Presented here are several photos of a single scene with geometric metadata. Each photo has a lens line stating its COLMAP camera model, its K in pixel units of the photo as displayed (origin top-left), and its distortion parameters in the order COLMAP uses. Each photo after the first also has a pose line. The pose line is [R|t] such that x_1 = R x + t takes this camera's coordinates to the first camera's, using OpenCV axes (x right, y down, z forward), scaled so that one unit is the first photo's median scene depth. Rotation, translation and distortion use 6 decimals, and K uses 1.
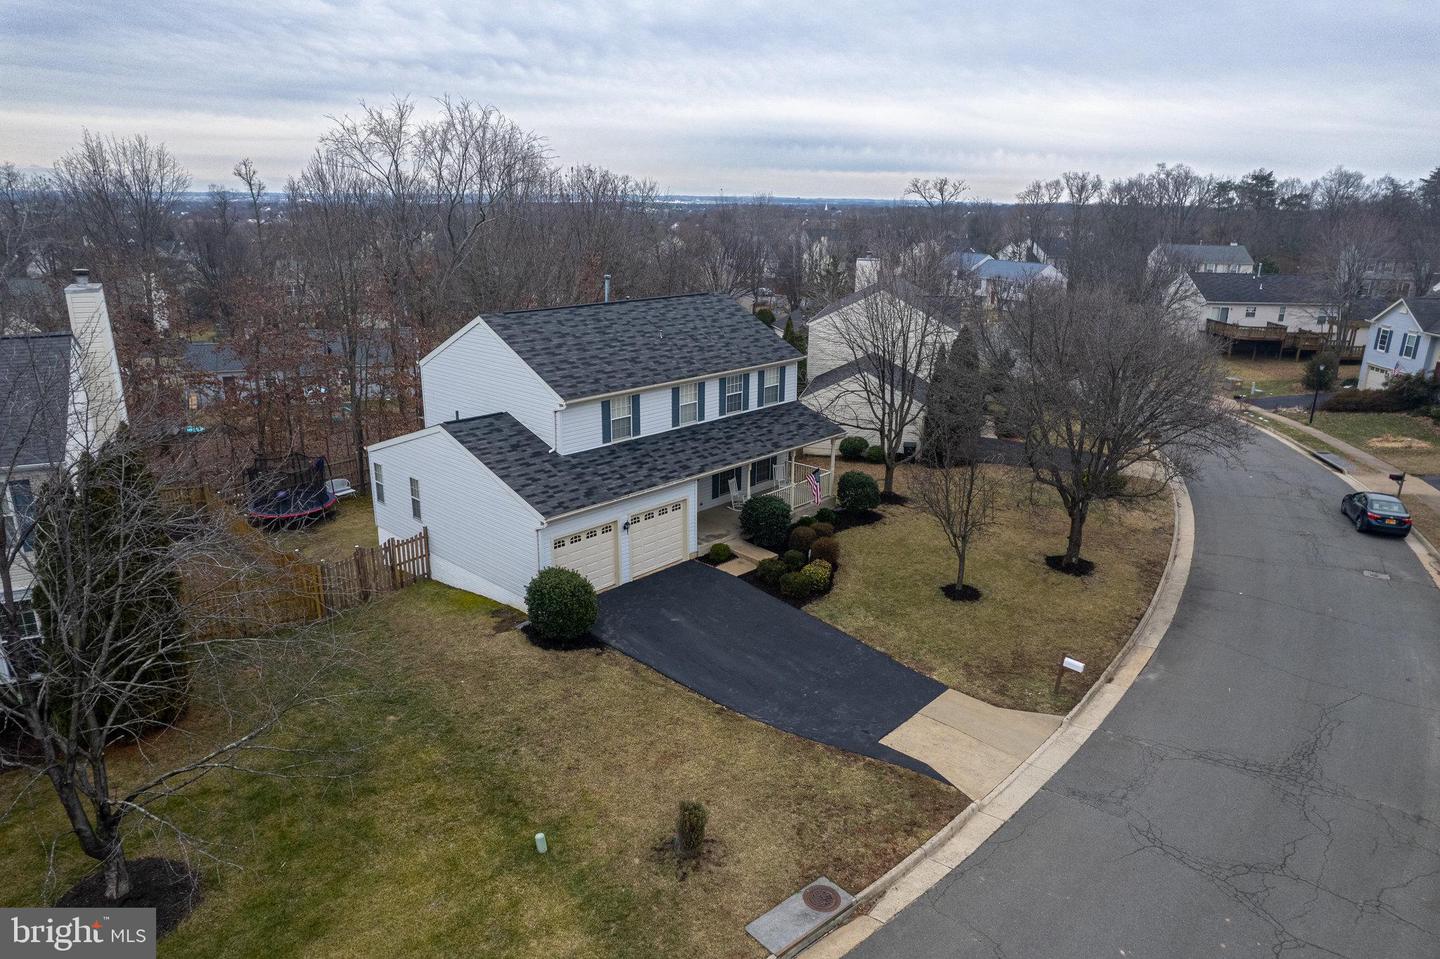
lens RADIAL K [[923.9, 0, 721.9], [0, 923.9, 487.8], [0, 0, 1]] dist [-0.073058, 0.058414]
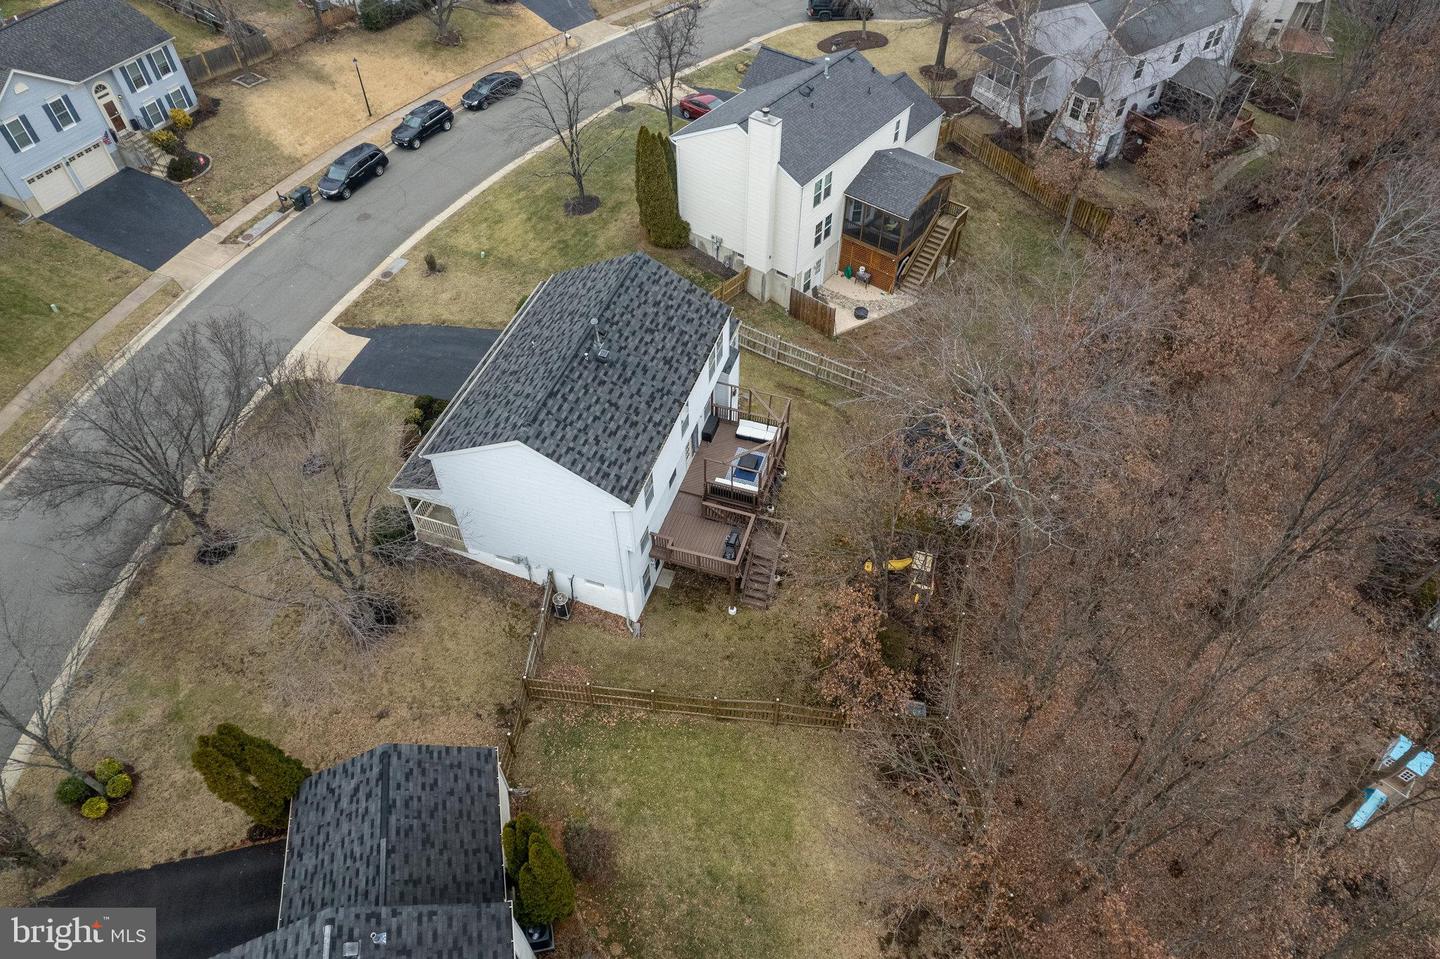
lens RADIAL K [[923.9, 0, 721.9], [0, 923.9, 487.8], [0, 0, 1]] dist [-0.073058, 0.058414]
pose [[-0.907419, 0.304695, -0.289399, 0.113791], [-0.143296, 0.423040, 0.894708, -1.256700], [0.395041, 0.853345, -0.340213, 1.812025]]
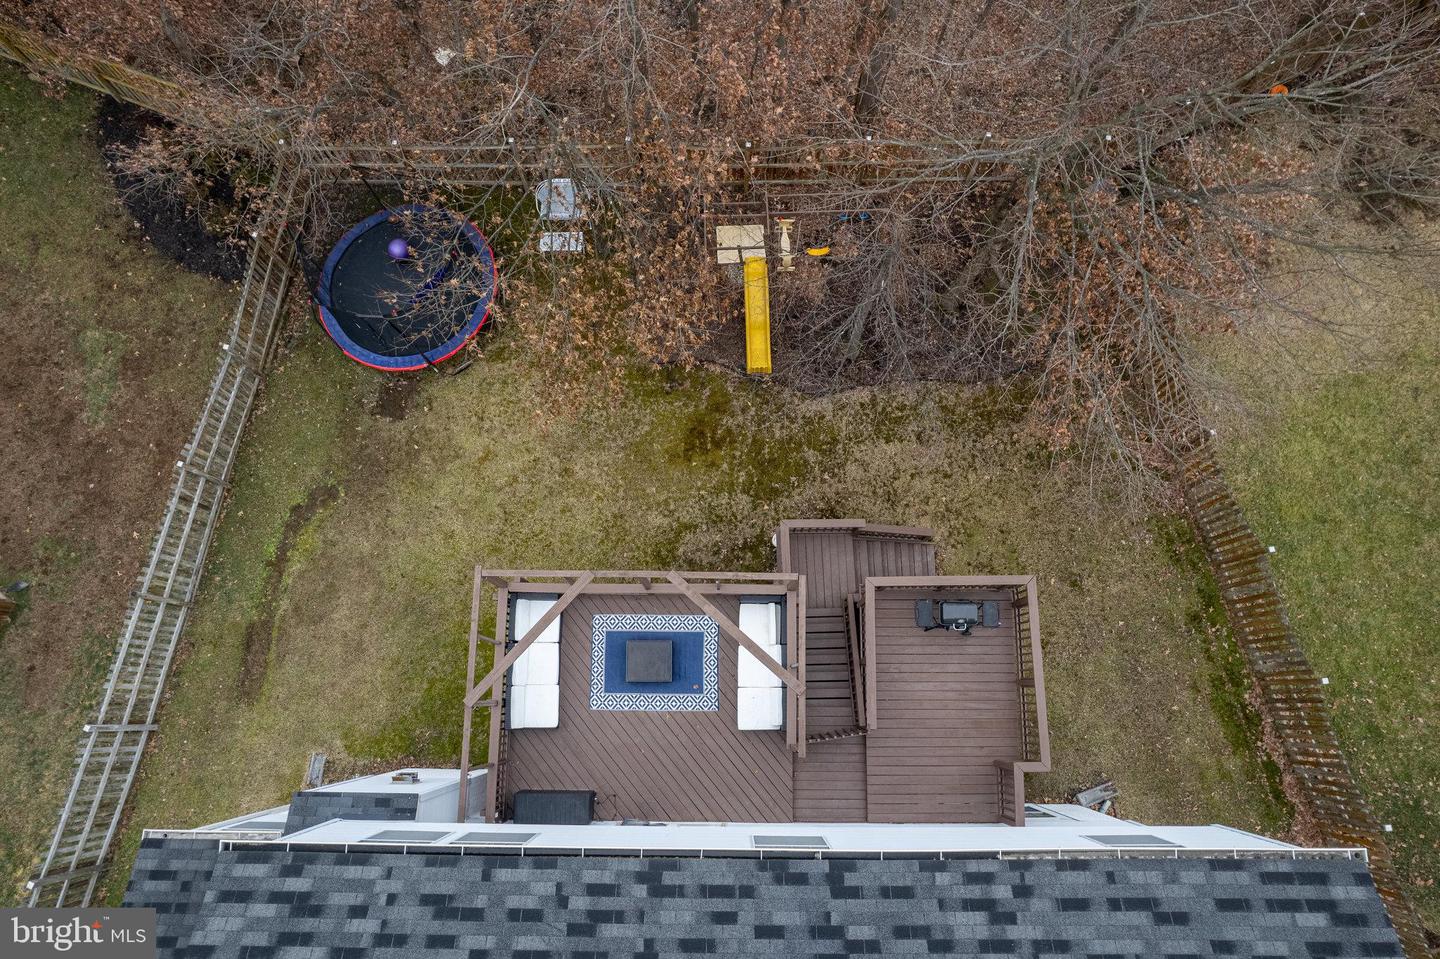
lens RADIAL K [[923.9, 0, 721.9], [0, 923.9, 487.8], [0, 0, 1]] dist [-0.073058, 0.058414]
pose [[0.671345, 0.720535, -0.173565, -0.291468], [-0.211529, 0.410724, 0.886883, -0.528229], [0.710318, -0.558690, 0.428151, 1.188044]]
